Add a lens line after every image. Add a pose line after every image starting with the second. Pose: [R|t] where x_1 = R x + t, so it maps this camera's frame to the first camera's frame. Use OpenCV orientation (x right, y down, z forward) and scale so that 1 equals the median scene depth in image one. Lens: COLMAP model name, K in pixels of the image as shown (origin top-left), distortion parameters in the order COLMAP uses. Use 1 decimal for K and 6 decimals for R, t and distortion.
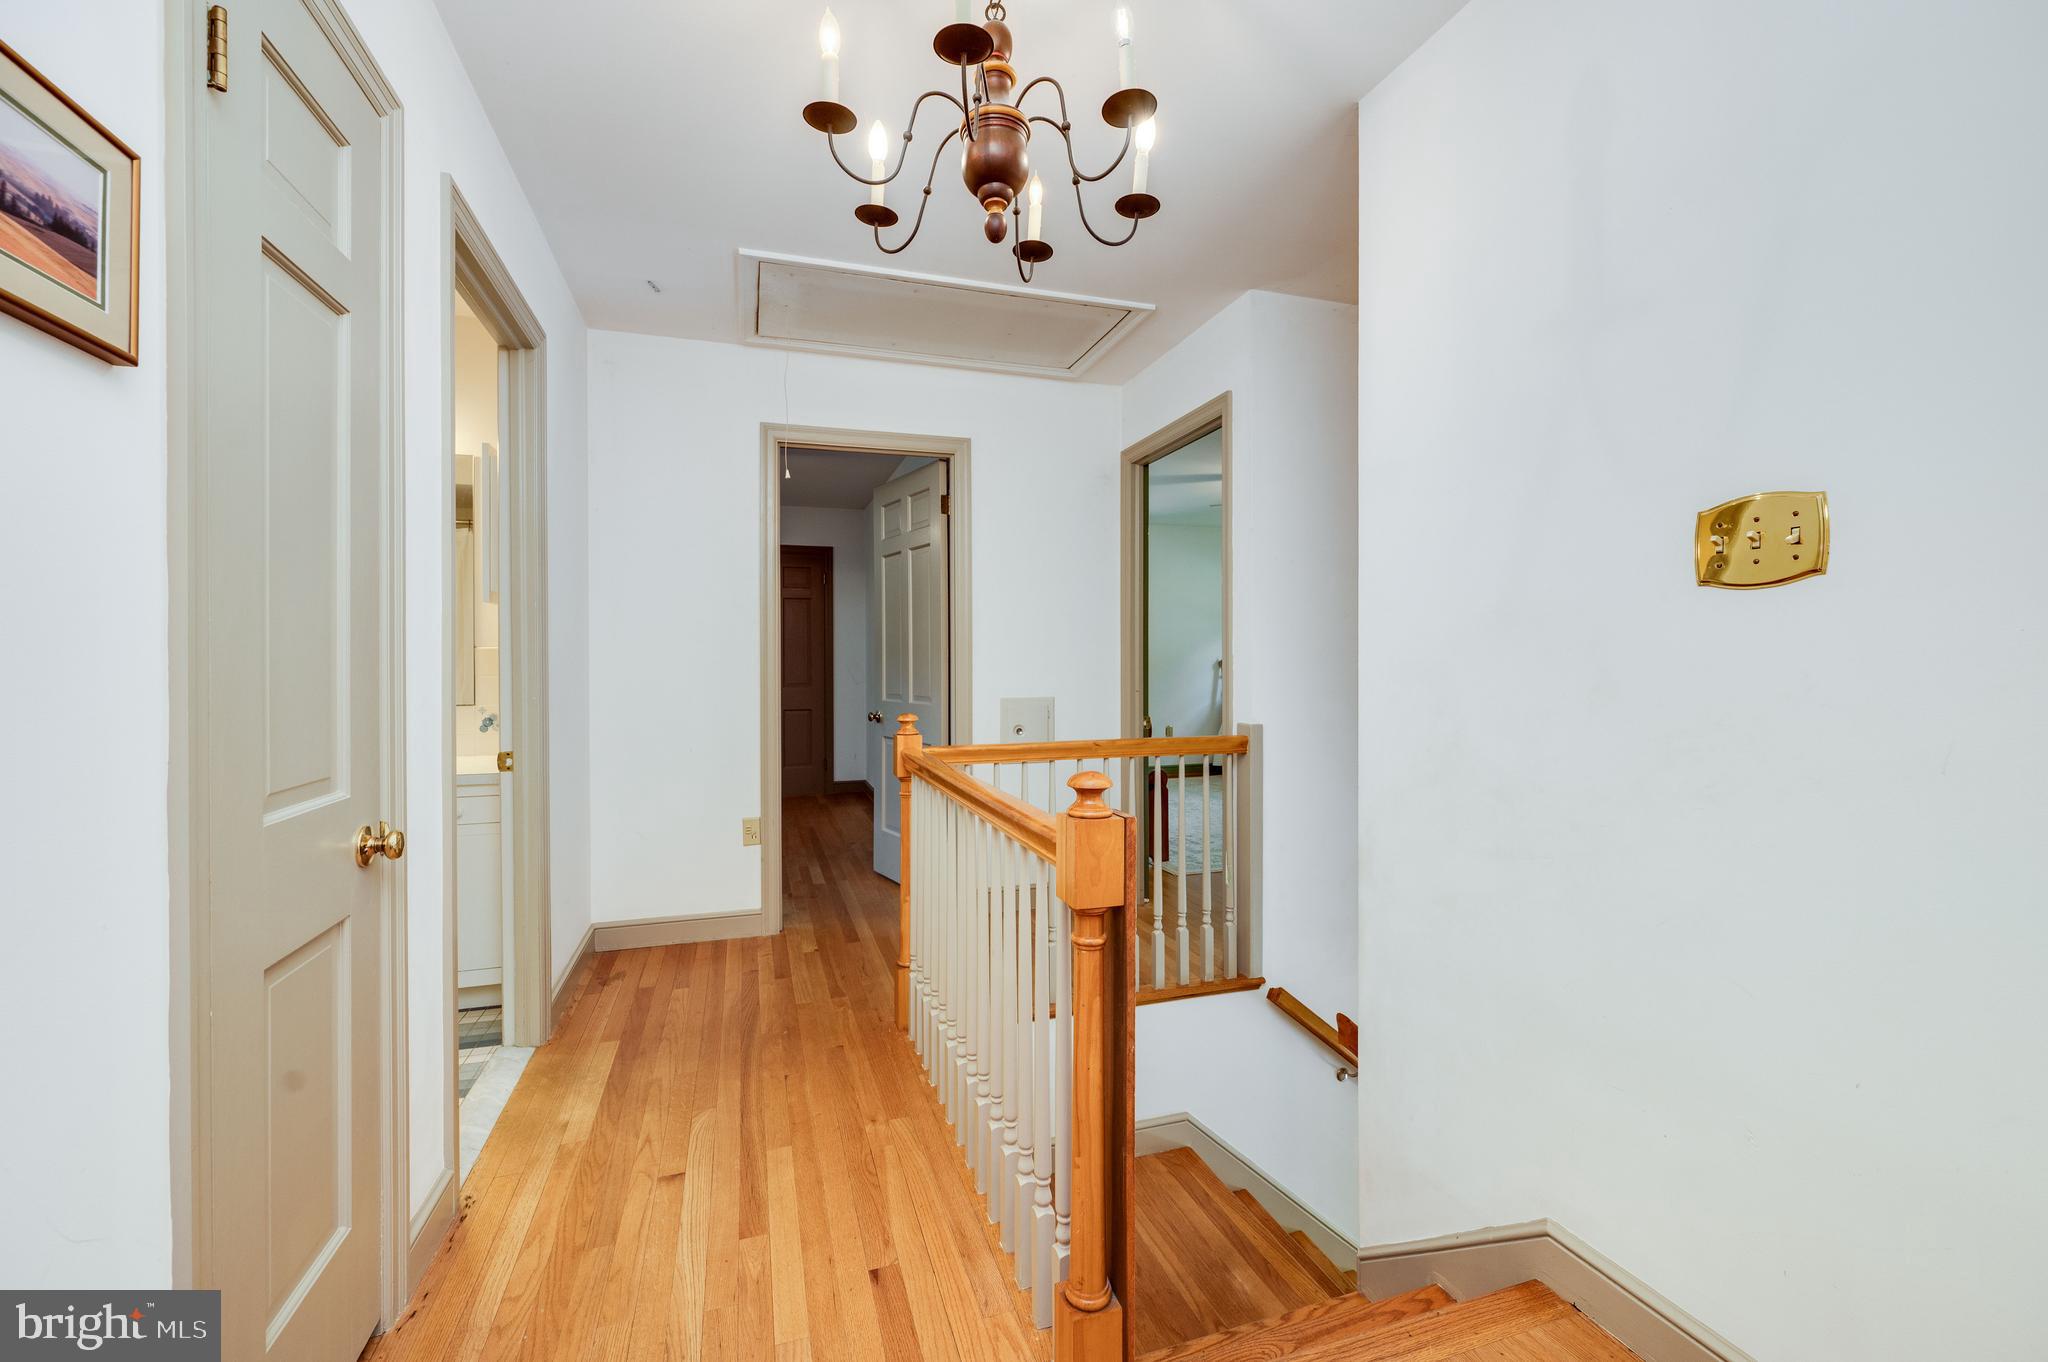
lens RADIAL K [[803.4, 0, 1036.1], [0, 803.4, 687.0], [0, 0, 1]] dist [0.000838, -0.000174]
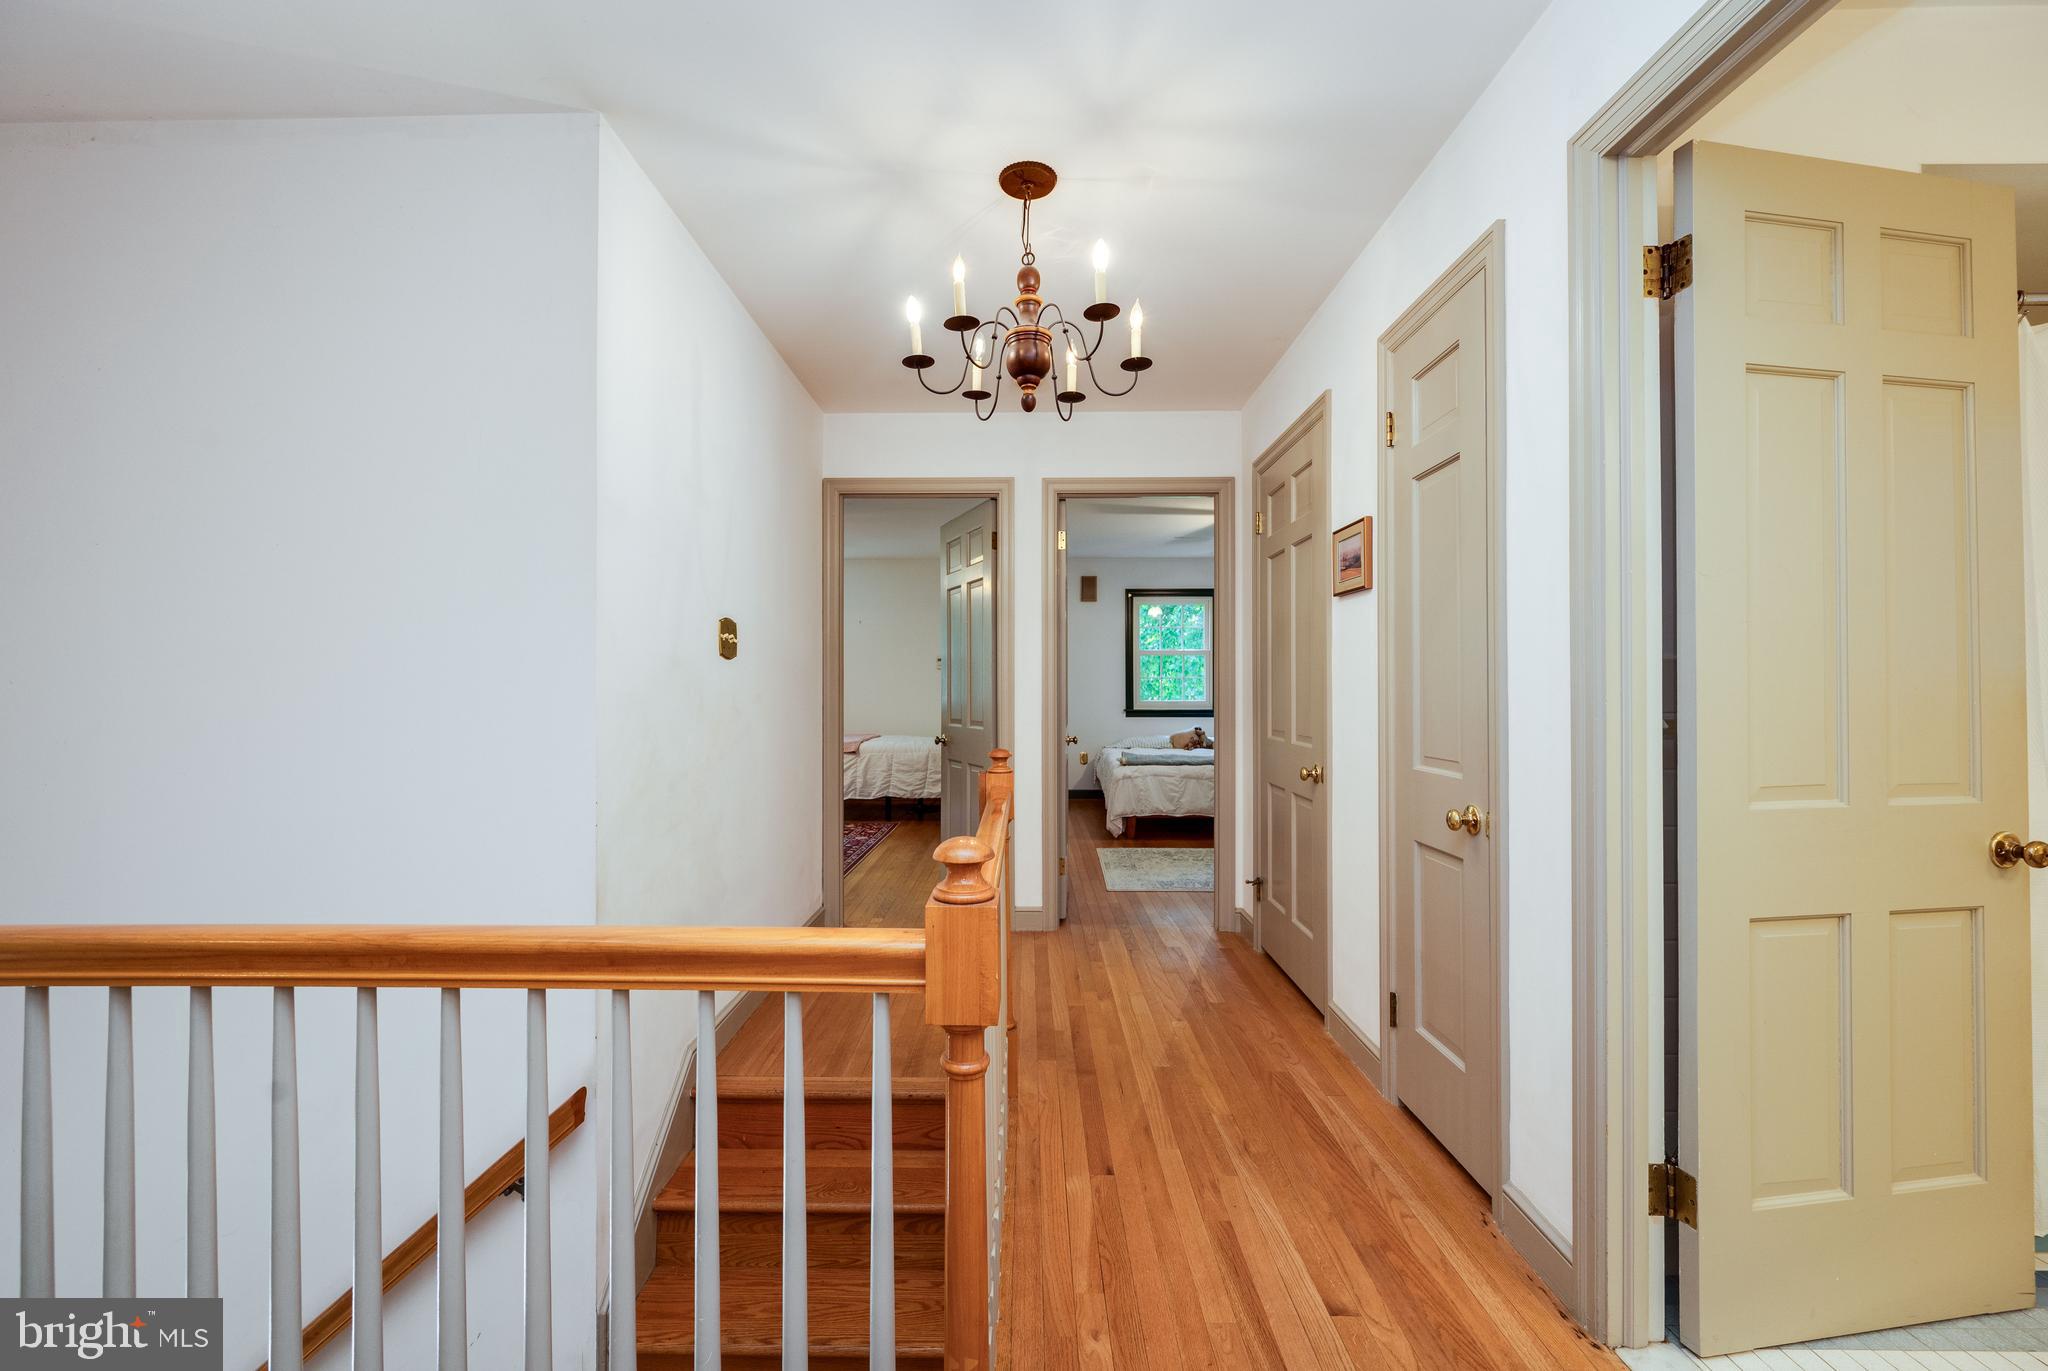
lens RADIAL K [[803.4, 0, 1036.1], [0, 803.4, 691.5], [0, 0, 1]] dist [0.000838, -0.000174]
pose [[-0.943055, 0.001493, 0.332634, -0.505653], [0.008381, 0.999779, 0.019274, -0.042174], [-0.332532, 0.020965, -0.942859, 2.182477]]
